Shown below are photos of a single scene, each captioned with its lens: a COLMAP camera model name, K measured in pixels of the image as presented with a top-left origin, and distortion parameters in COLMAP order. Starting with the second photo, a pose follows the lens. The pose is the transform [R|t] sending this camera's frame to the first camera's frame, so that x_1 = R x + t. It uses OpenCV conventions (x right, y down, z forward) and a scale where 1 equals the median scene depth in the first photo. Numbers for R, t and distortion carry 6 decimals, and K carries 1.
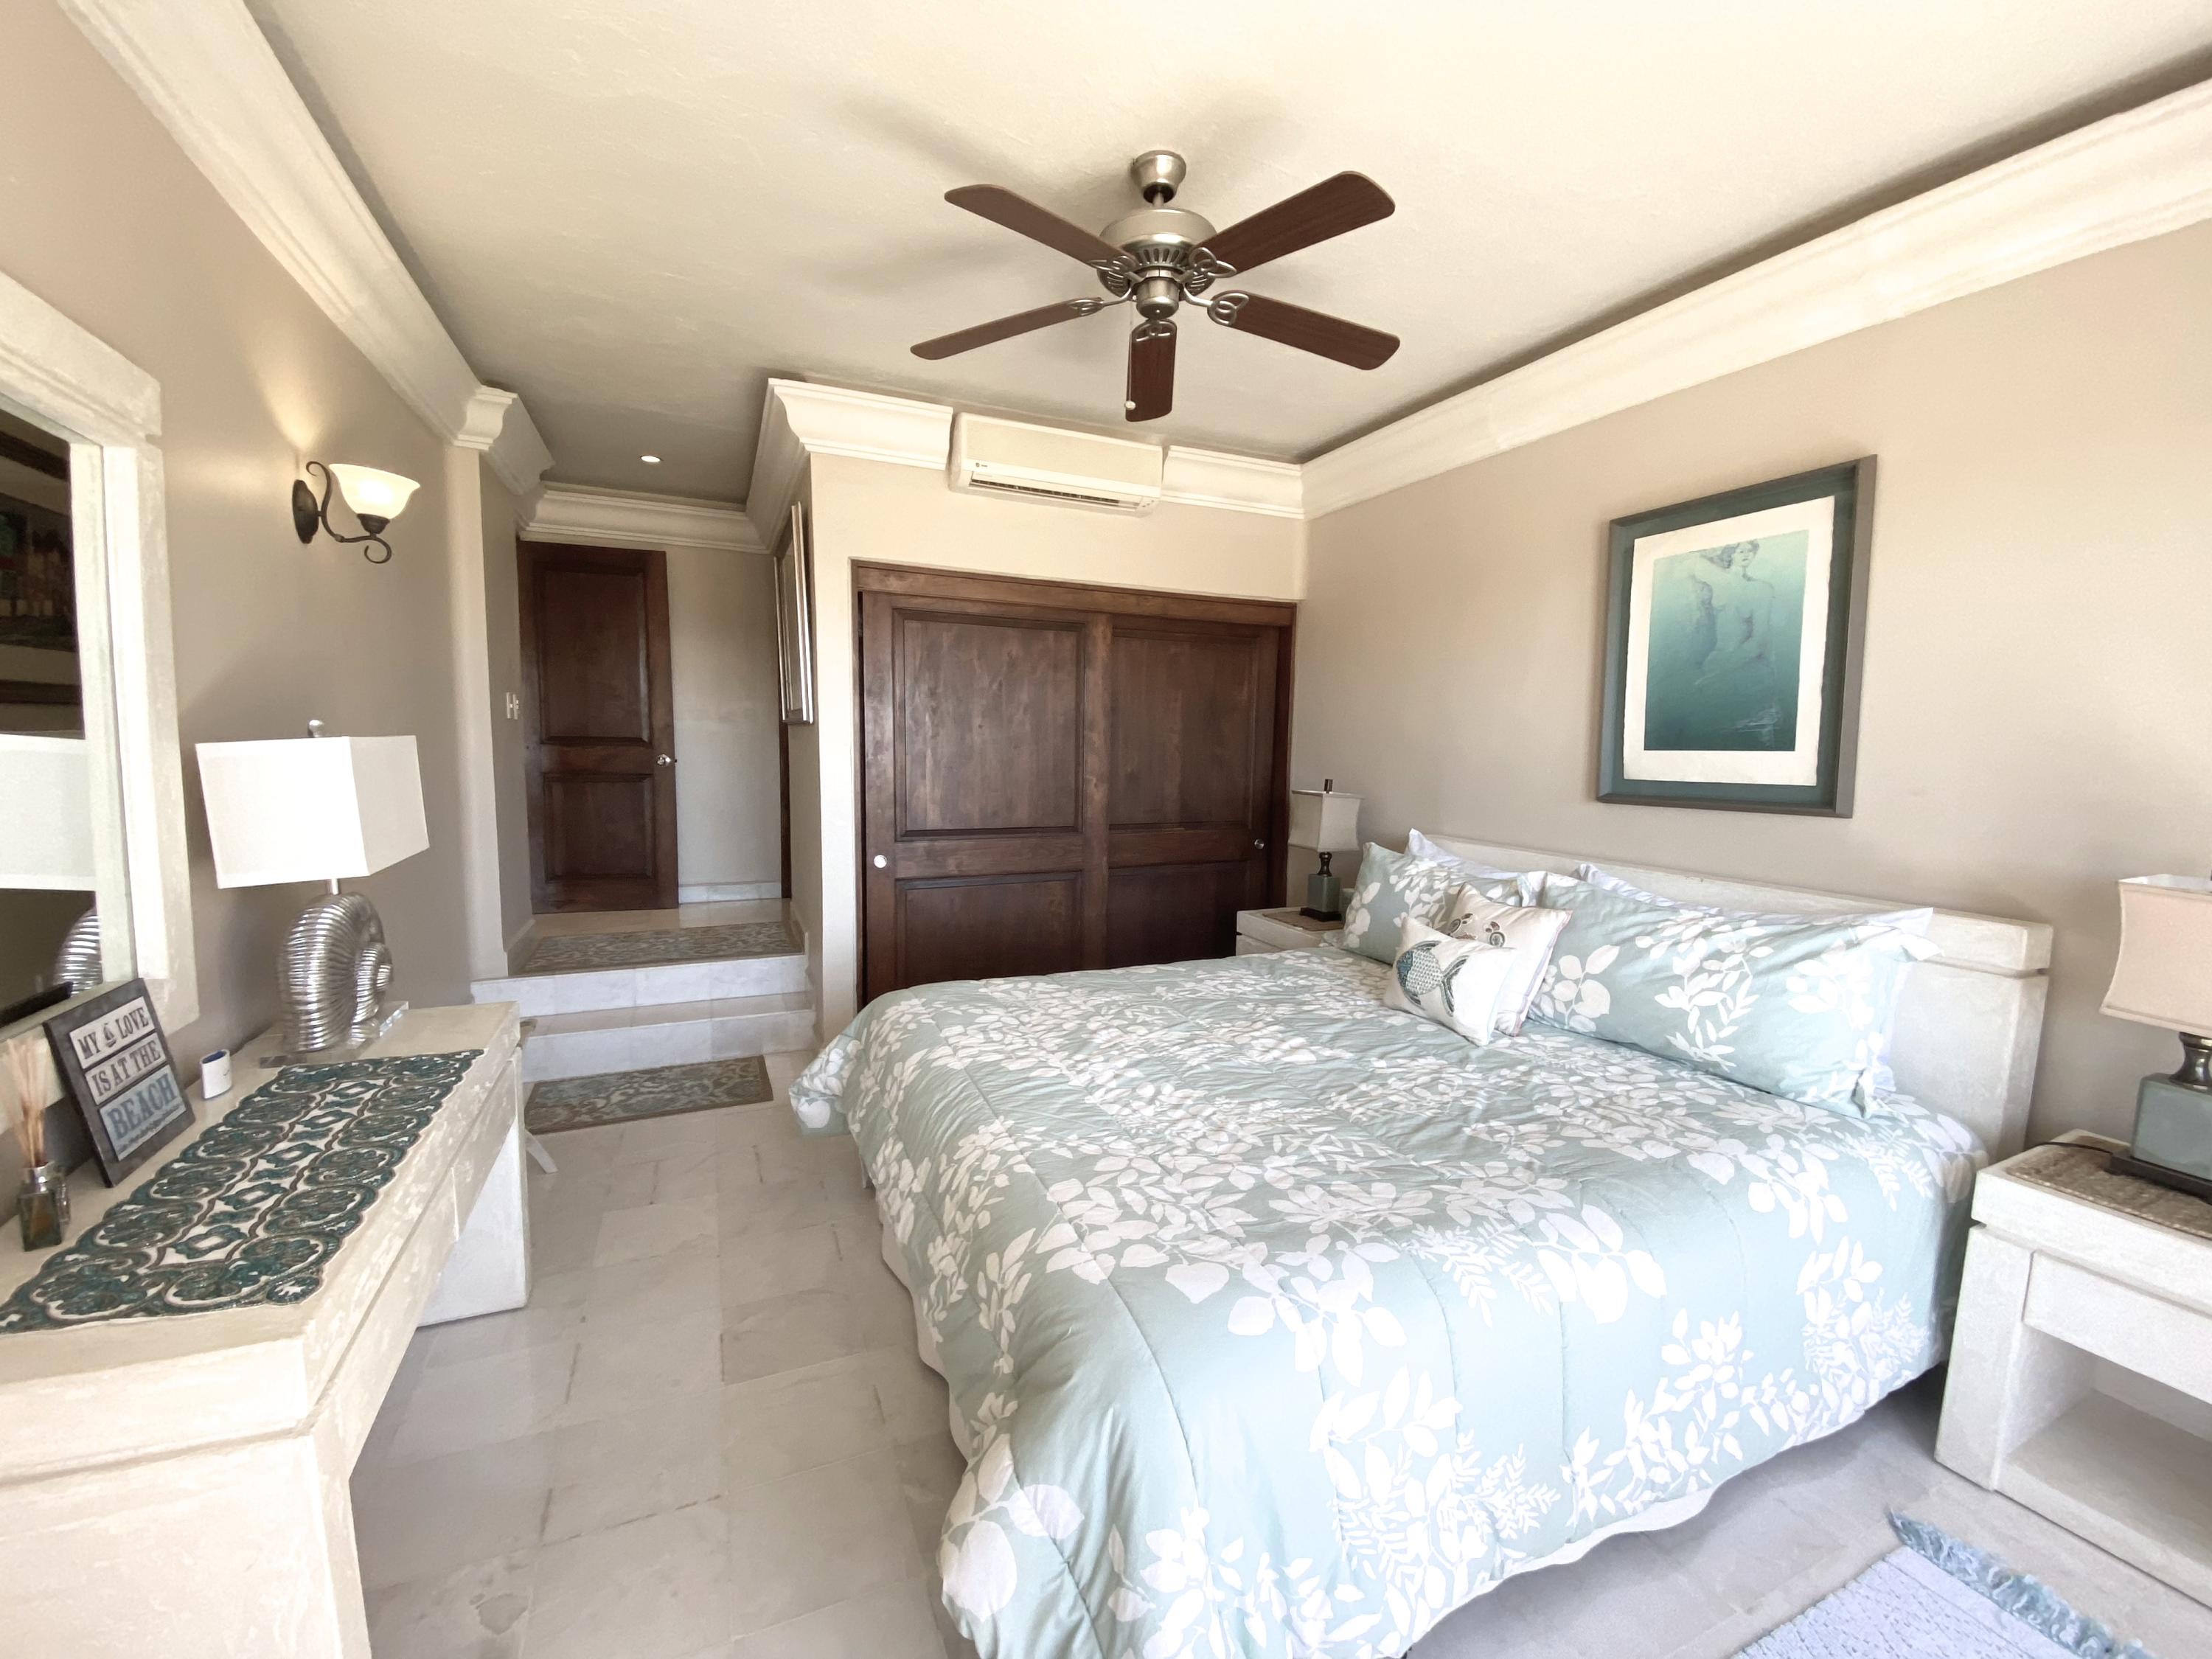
lens RADIAL K [[900.5, 0, 1102.6], [0, 900.5, 836.3], [0, 0, 1]] dist [-0.019314, -0.002088]
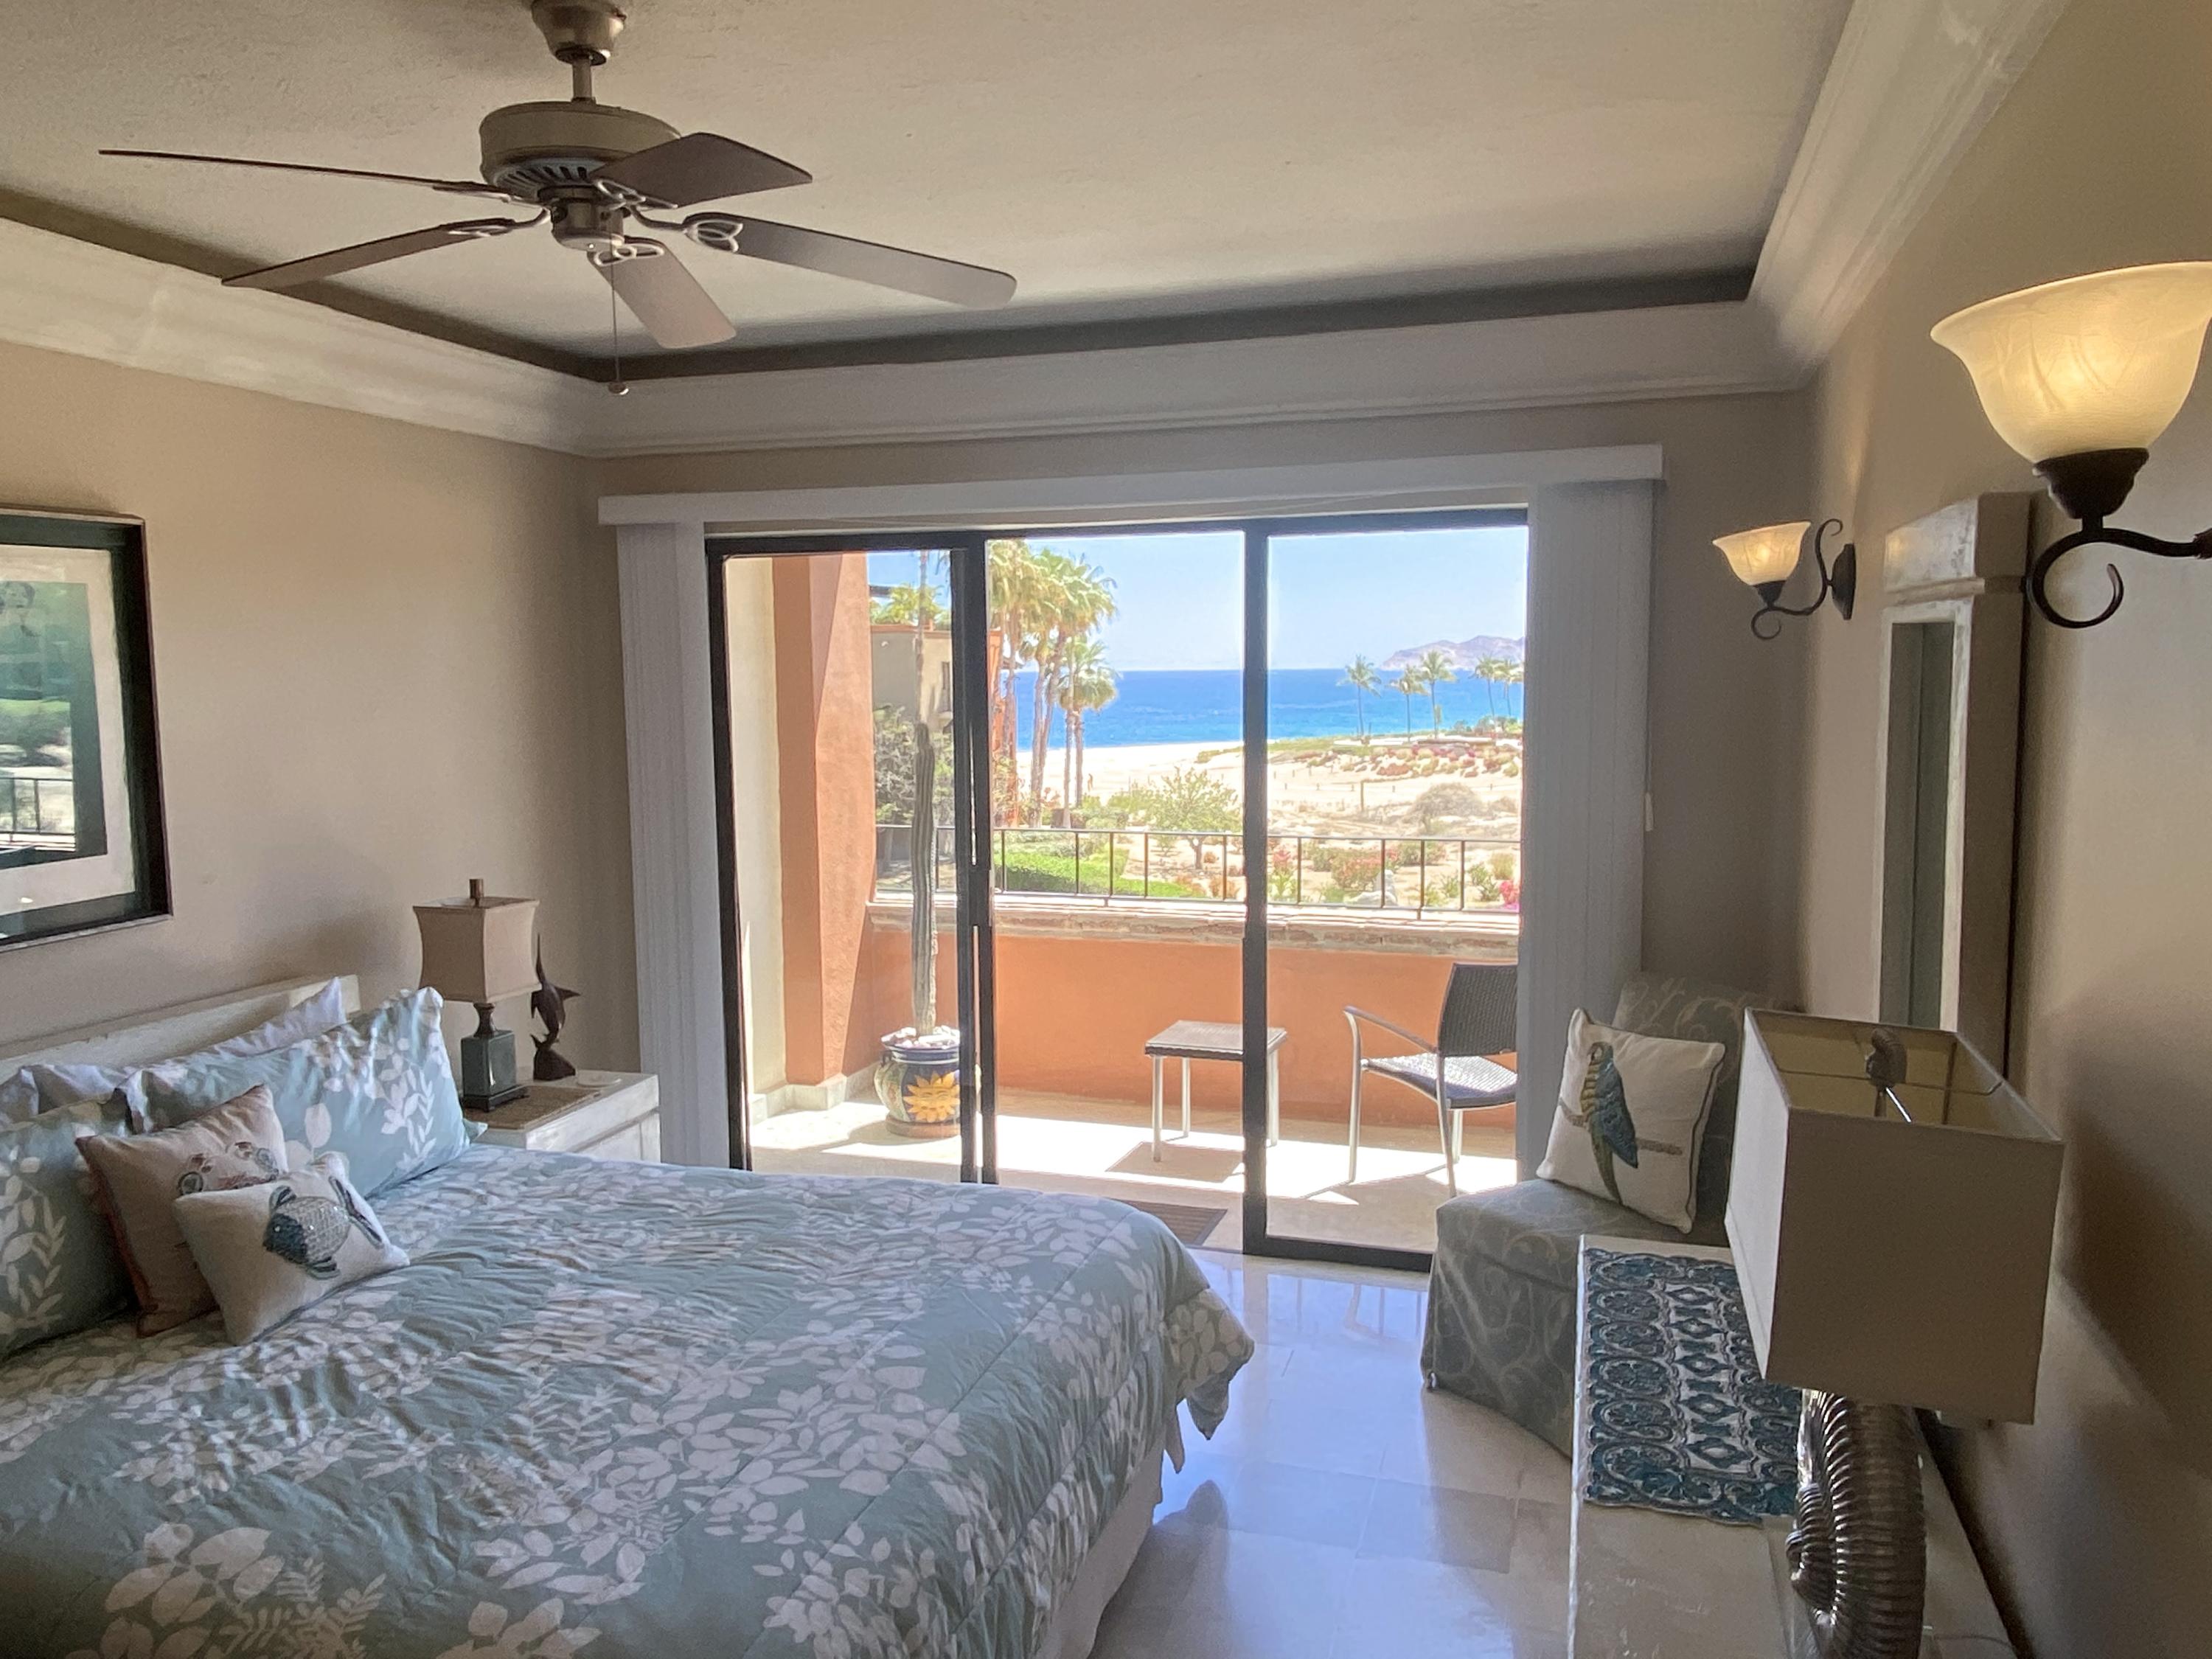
lens RADIAL K [[1533.8, 0, 1099.8], [0, 1533.8, 825.9], [0, 0, 1]] dist [-0.007013, -0.001854]
pose [[-0.775454, -0.078795, 0.626468, -0.925254], [0.047307, 0.982144, 0.182088, -0.383971], [-0.629629, 0.170837, -0.757880, 1.711999]]
